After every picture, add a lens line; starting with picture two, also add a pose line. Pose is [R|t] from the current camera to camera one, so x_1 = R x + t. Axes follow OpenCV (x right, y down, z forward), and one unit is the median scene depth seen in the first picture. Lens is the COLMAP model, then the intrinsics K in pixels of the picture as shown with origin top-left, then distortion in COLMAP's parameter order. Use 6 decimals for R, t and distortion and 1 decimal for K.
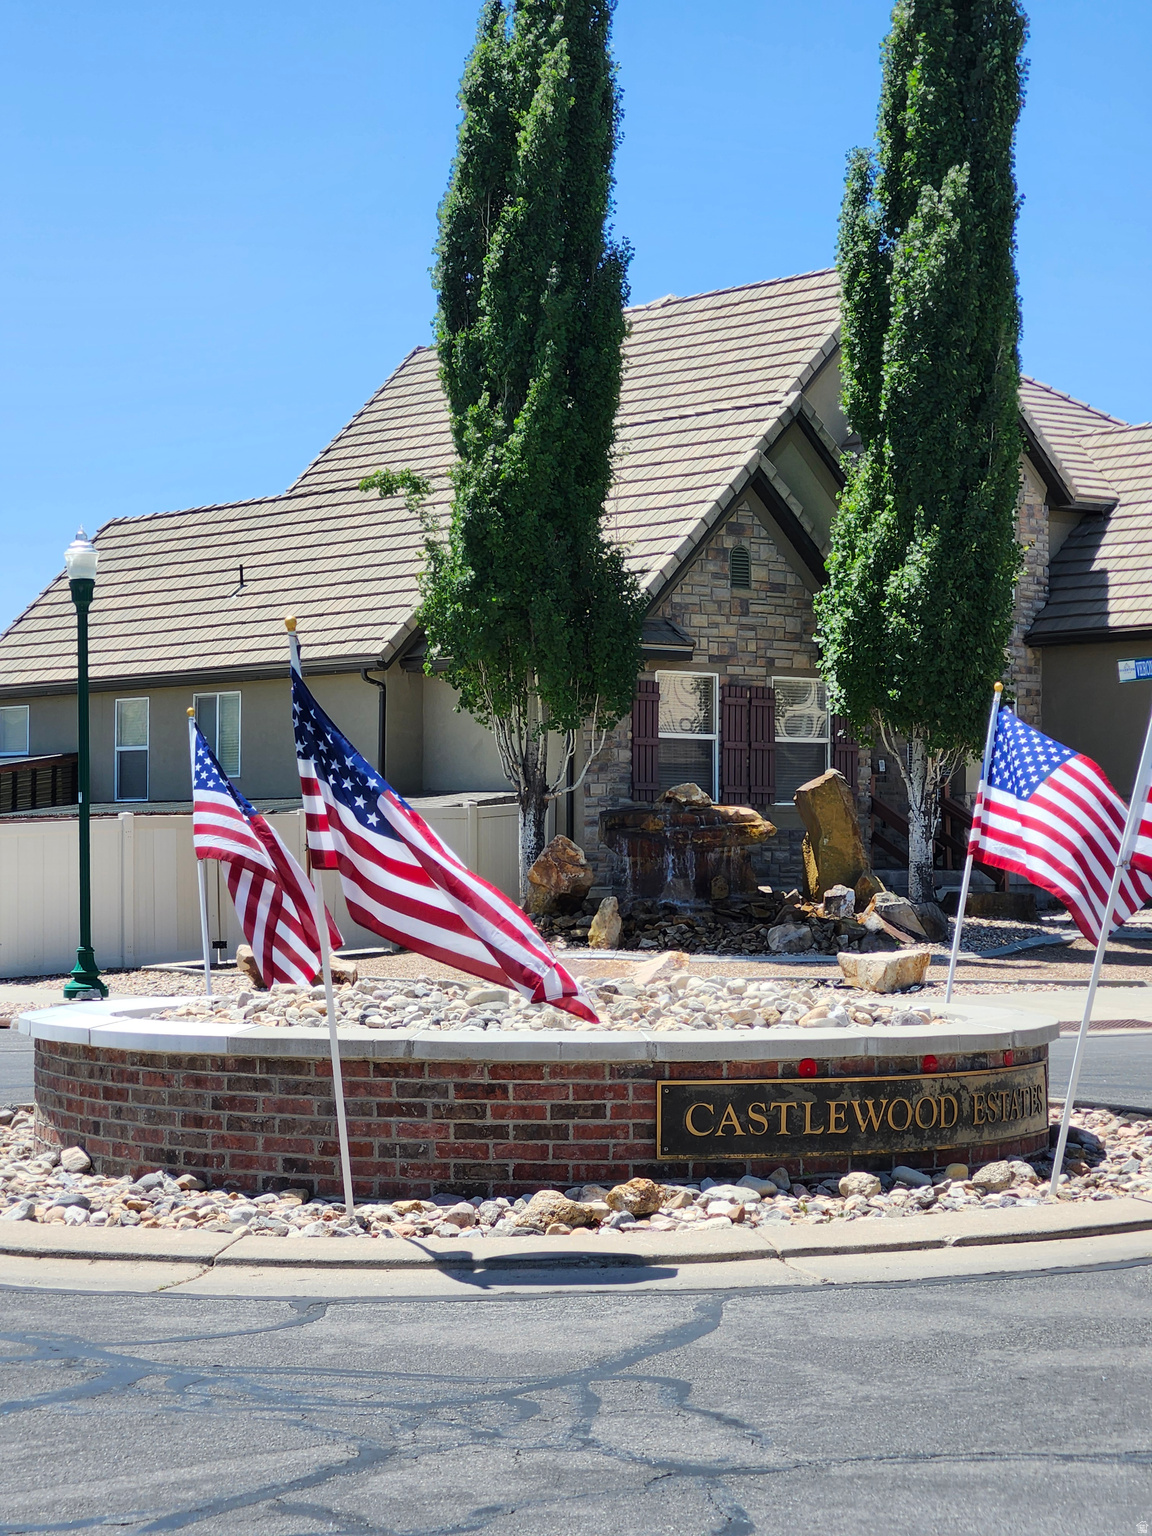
lens RADIAL K [[3414.0, 0, 576.0], [0, 3414.0, 768.0], [0, 0, 1]] dist [0.009409, 0.001954]
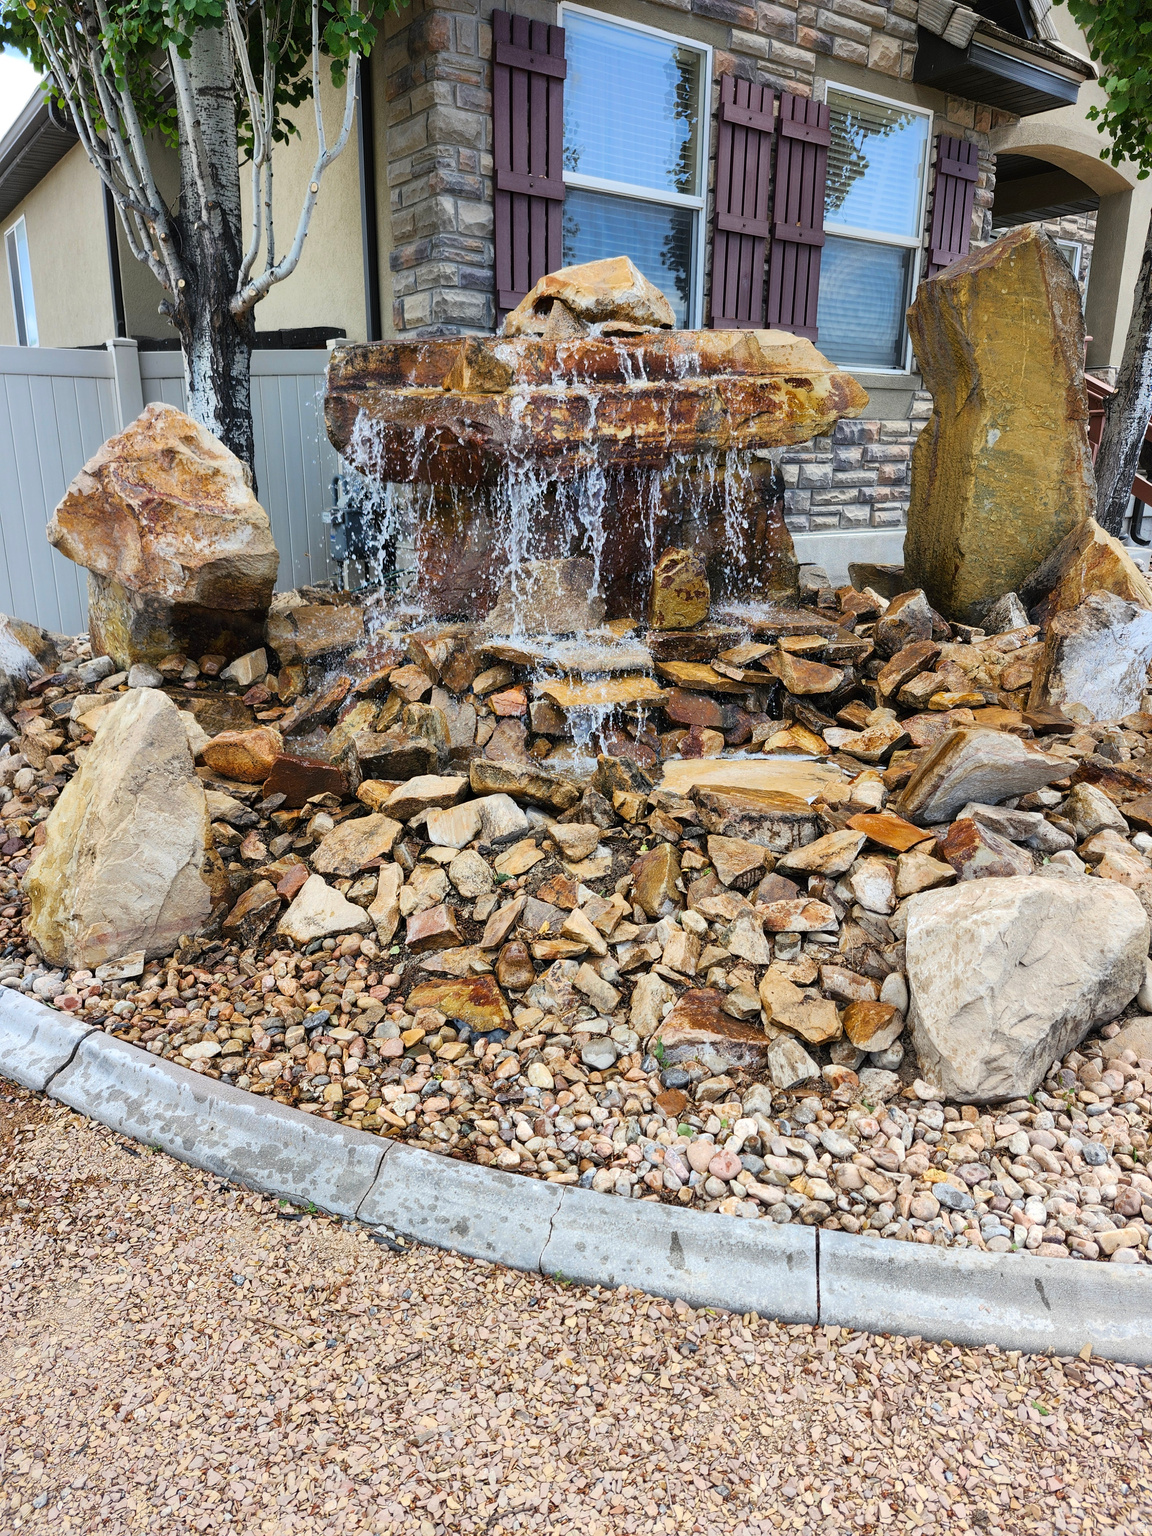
lens RADIAL K [[1045.0, 0, 576.0], [0, 1045.0, 768.0], [0, 0, 1]] dist [0.031782, -0.000803]
pose [[0.996725, 0.031019, -0.074684, 0.037953], [-0.006575, 0.951537, 0.307463, 0.020229], [0.080602, -0.305965, 0.948625, 0.858187]]
